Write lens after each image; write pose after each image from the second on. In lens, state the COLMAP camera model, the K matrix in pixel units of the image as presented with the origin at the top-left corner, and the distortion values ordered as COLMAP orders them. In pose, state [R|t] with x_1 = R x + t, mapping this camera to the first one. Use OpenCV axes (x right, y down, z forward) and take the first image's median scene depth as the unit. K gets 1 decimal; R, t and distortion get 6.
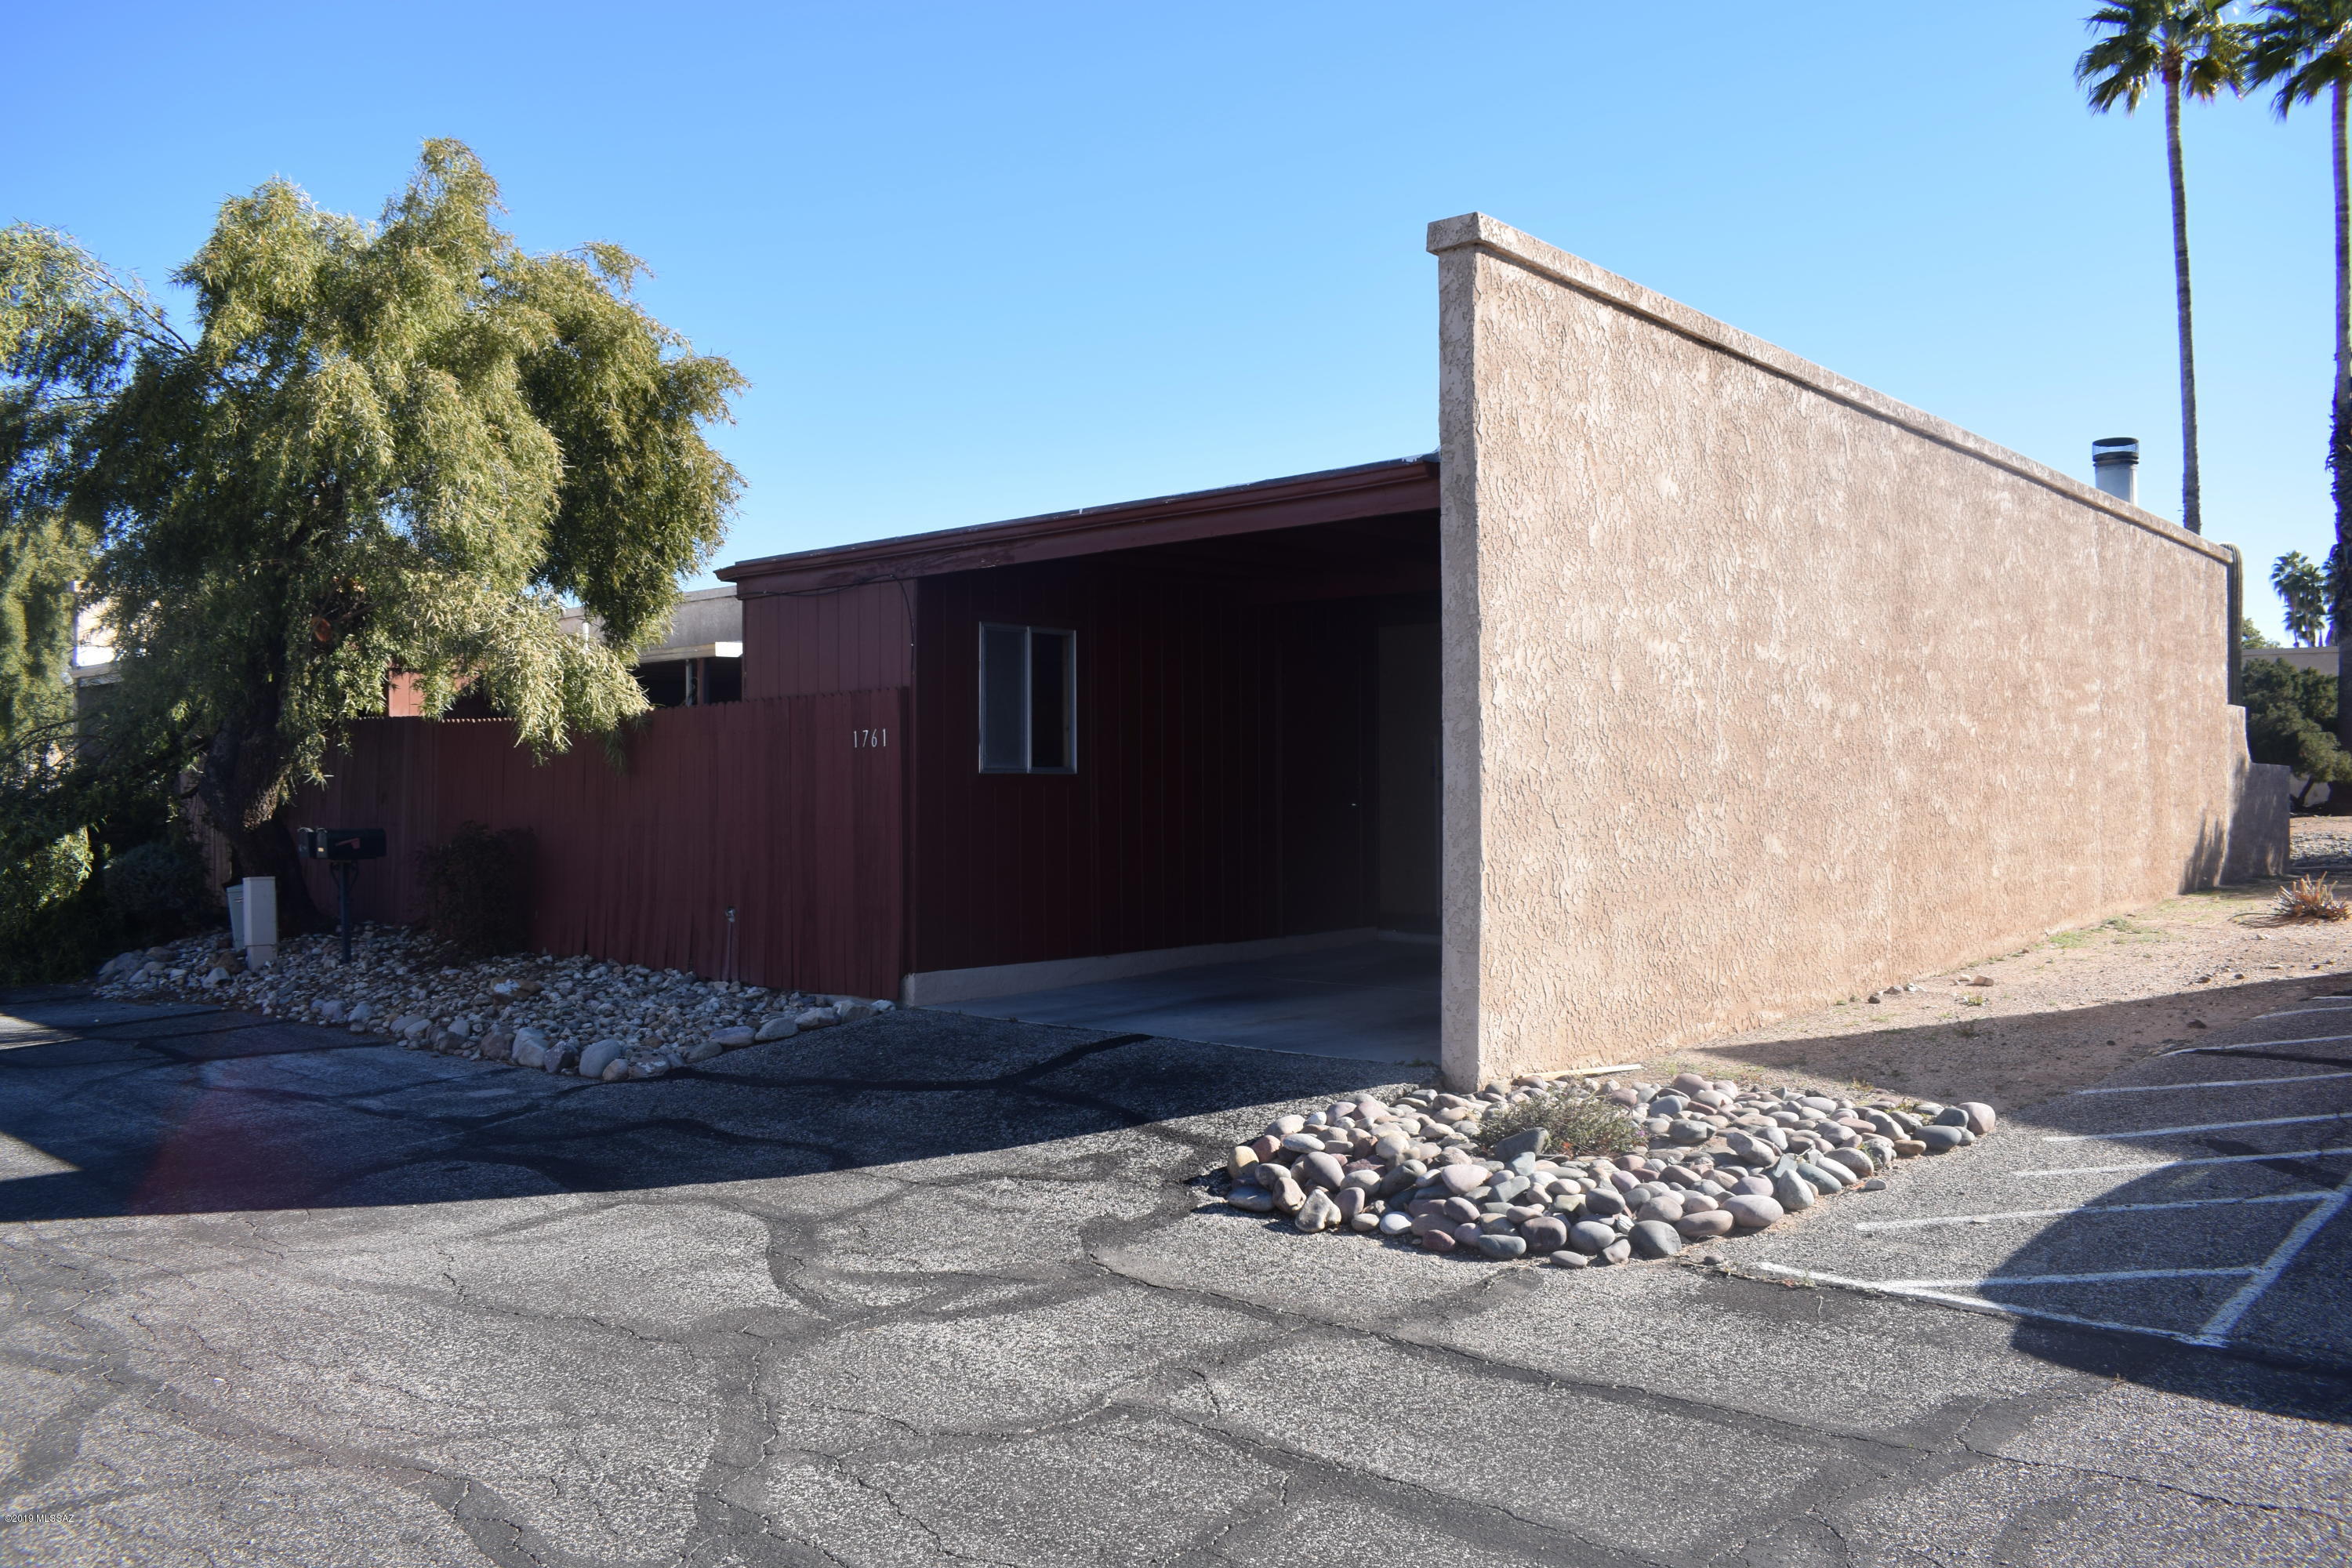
lens RADIAL K [[1828.6, 0, 1170.0], [0, 1828.6, 782.8], [0, 0, 1]] dist [-0.093363, 0.011259]
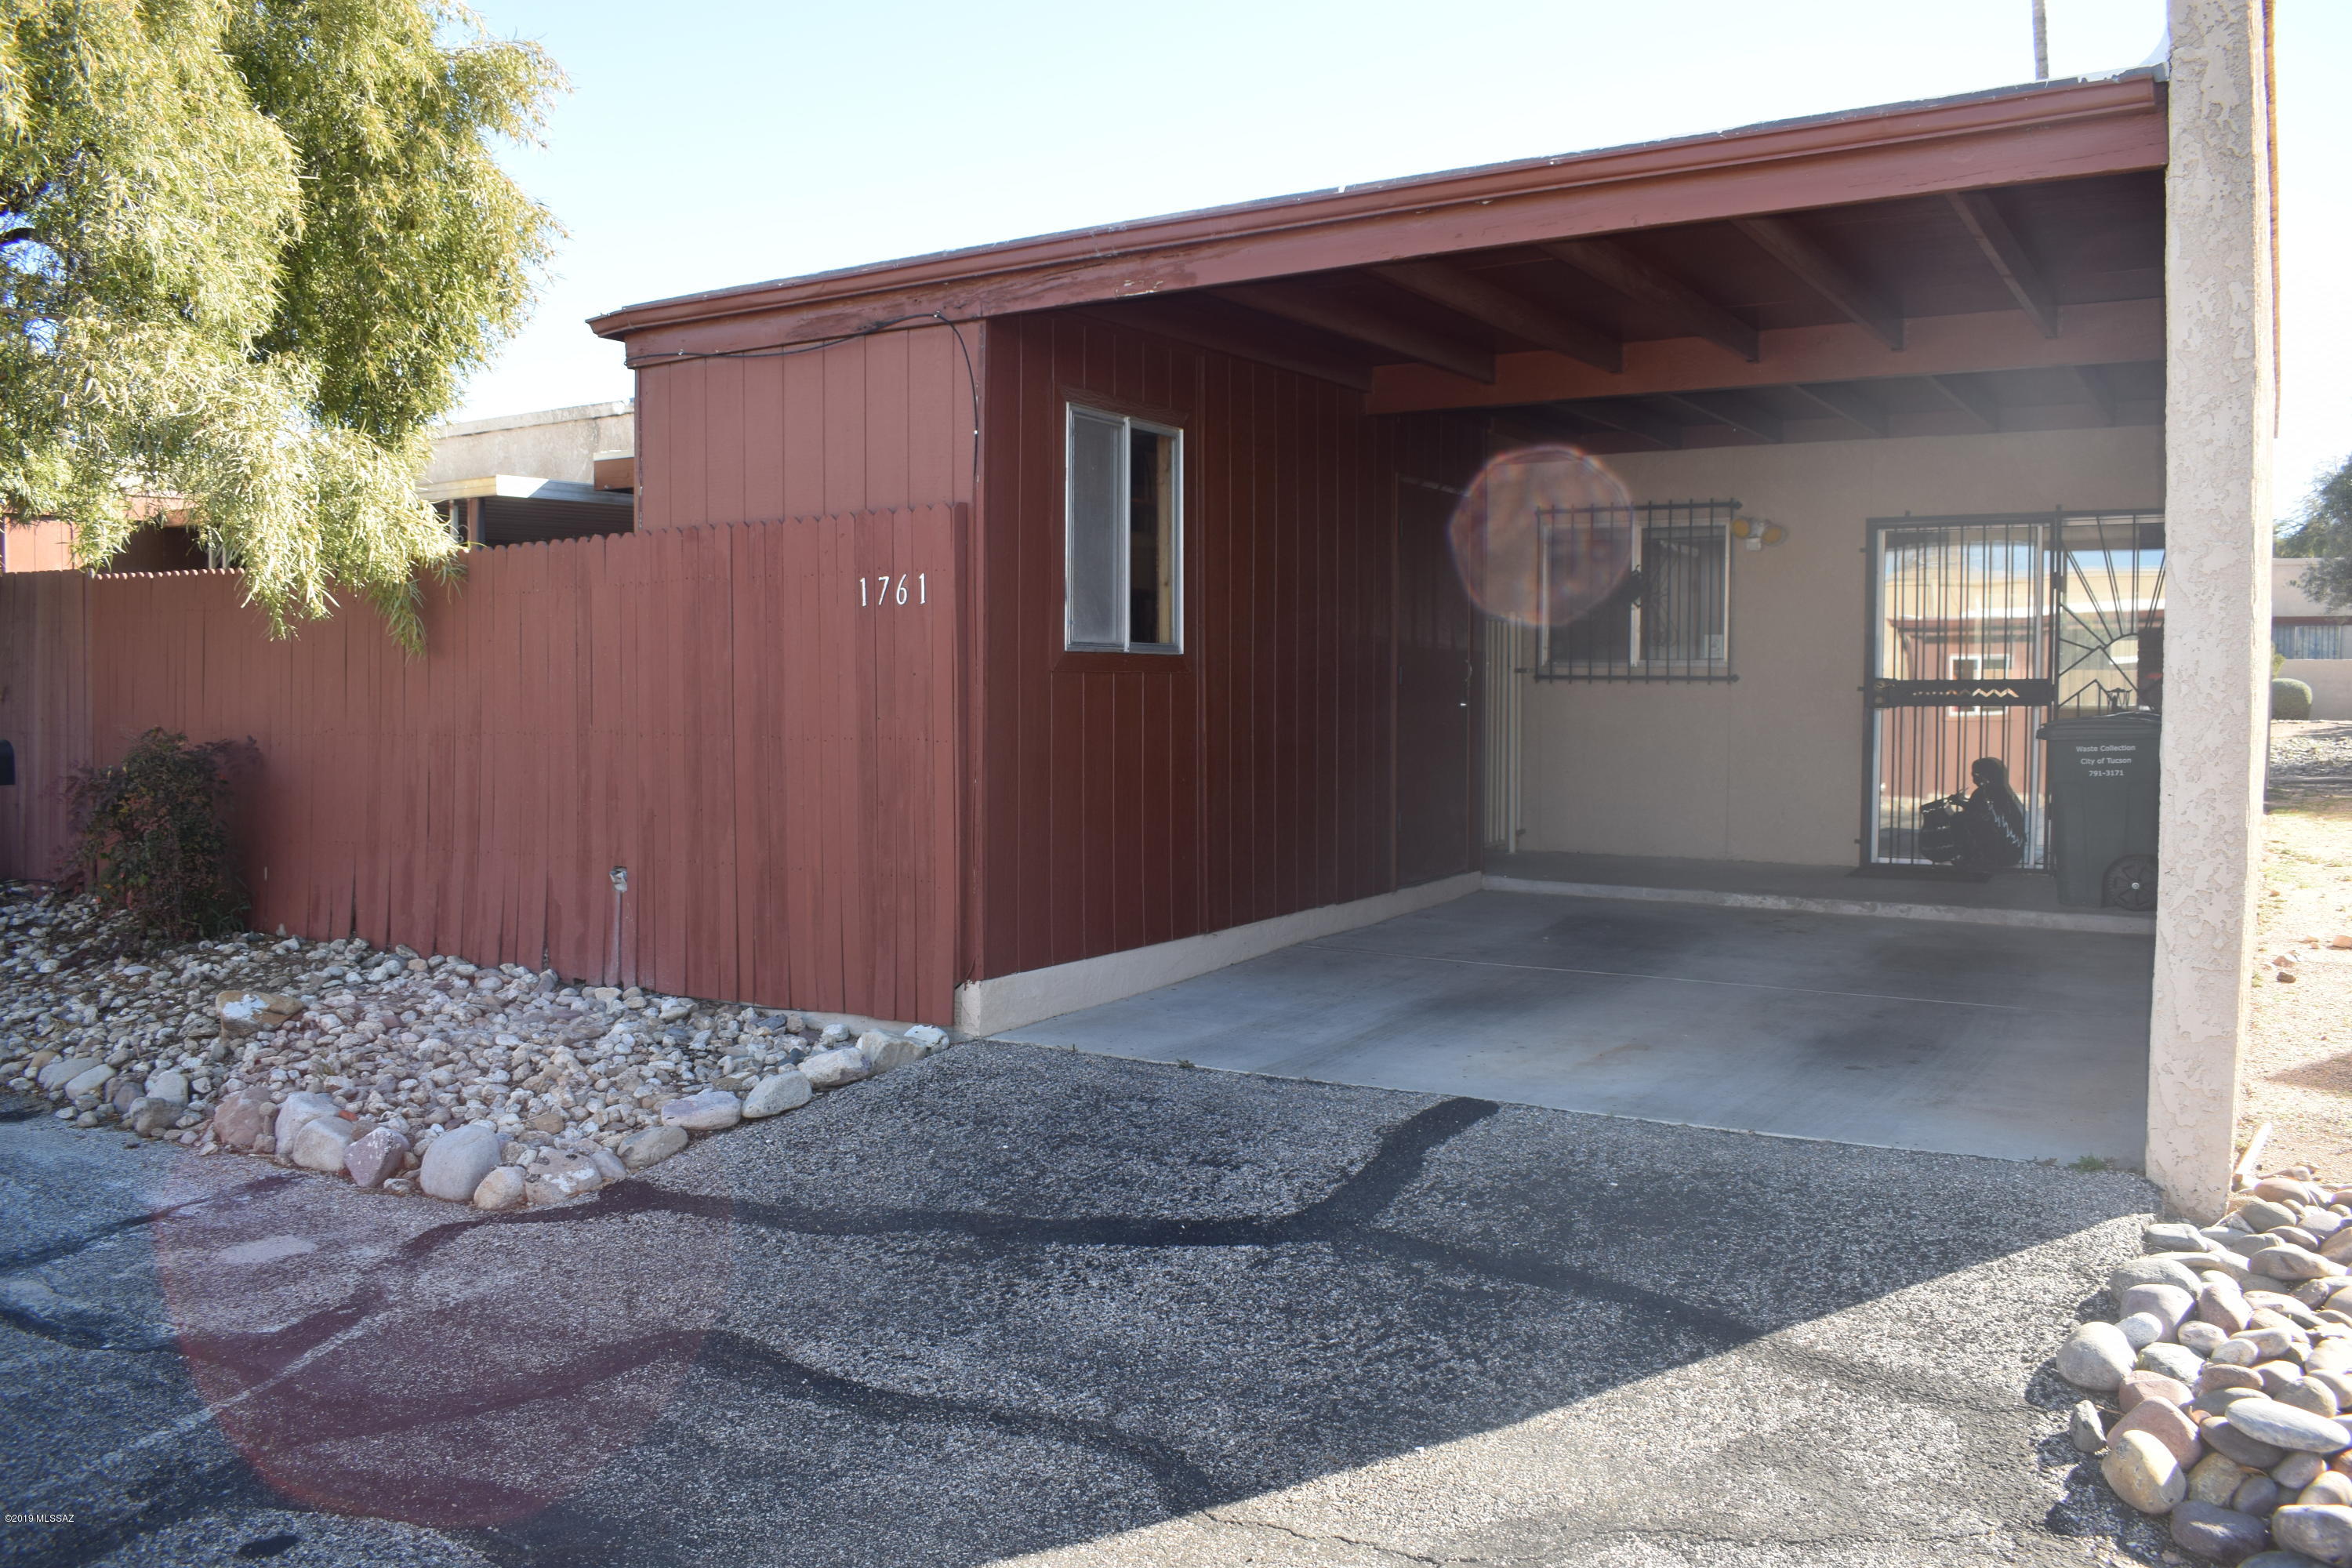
lens RADIAL K [[1828.6, 0, 1170.0], [0, 1828.6, 782.8], [0, 0, 1]] dist [-0.093363, 0.011259]
pose [[0.983466, -0.004970, 0.181026, -0.171076], [-0.004695, 0.998587, 0.052925, 0.006150], [-0.181034, -0.052900, 0.982053, 0.365715]]
